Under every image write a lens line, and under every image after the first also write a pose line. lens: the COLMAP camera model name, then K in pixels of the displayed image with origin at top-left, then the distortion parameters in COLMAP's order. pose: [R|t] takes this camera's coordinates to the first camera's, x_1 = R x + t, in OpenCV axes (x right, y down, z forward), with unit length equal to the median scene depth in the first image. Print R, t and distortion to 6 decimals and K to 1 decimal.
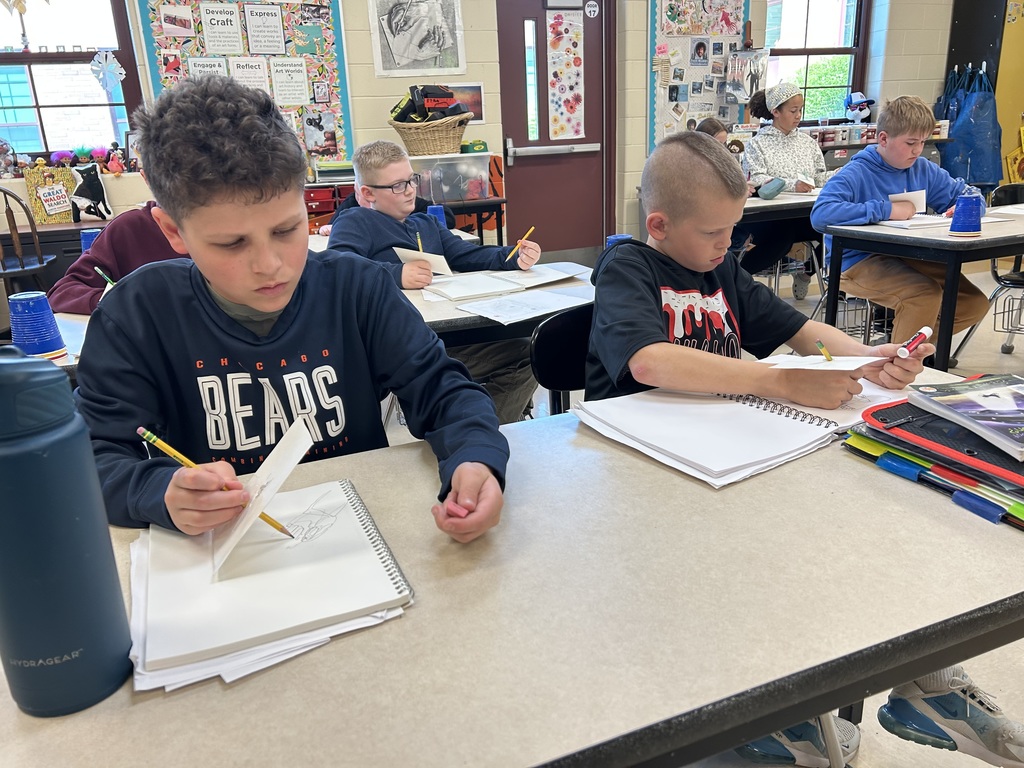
lens RADIAL K [[760.0, 0, 503.8], [0, 760.0, 368.1], [0, 0, 1]] dist [0.049075, -0.067047]
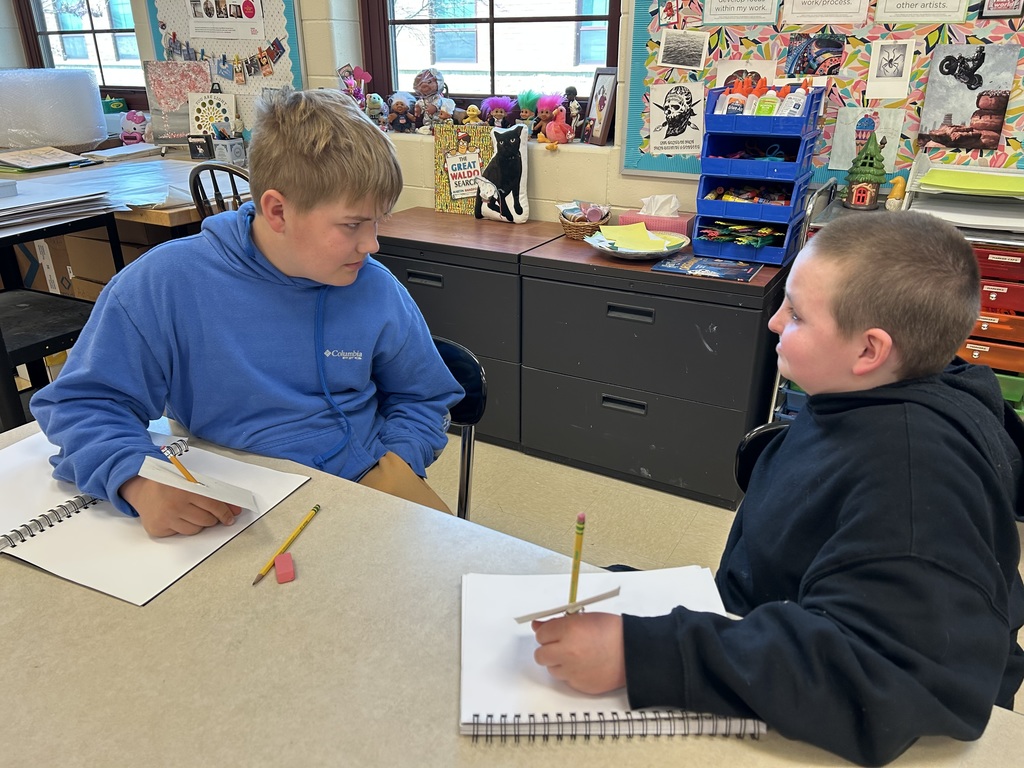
lens RADIAL K [[760.0, 0, 512.2], [0, 760.0, 383.2], [0, 0, 1]] dist [0.049075, -0.067047]
pose [[0.620886, 0.348956, -0.701948, -0.051870], [-0.252681, 0.936750, 0.242181, -0.201722], [0.742060, 0.027002, 0.669789, 0.553782]]
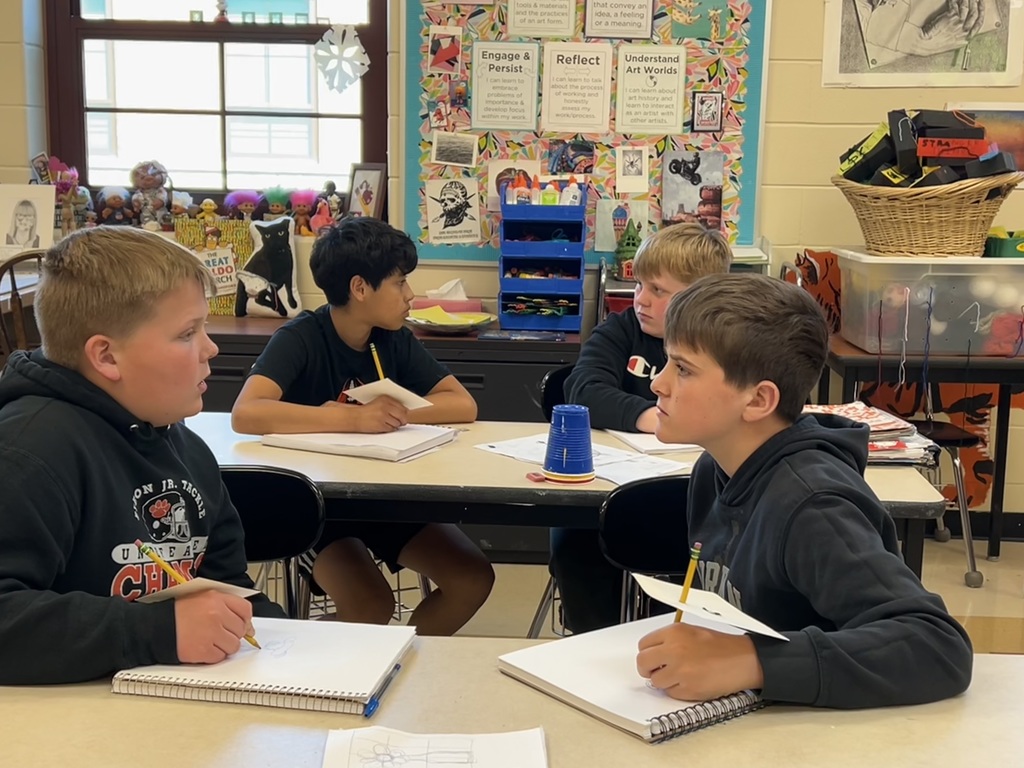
lens RADIAL K [[1341.1, 0, 484.4], [0, 1341.1, 381.5], [0, 0, 1]] dist [0.054362, 0.000000]
pose [[0.918244, 0.125276, -0.375679, -0.016400], [-0.173488, 0.980024, -0.097240, -0.072165], [0.355992, 0.154465, 0.921634, 0.150894]]
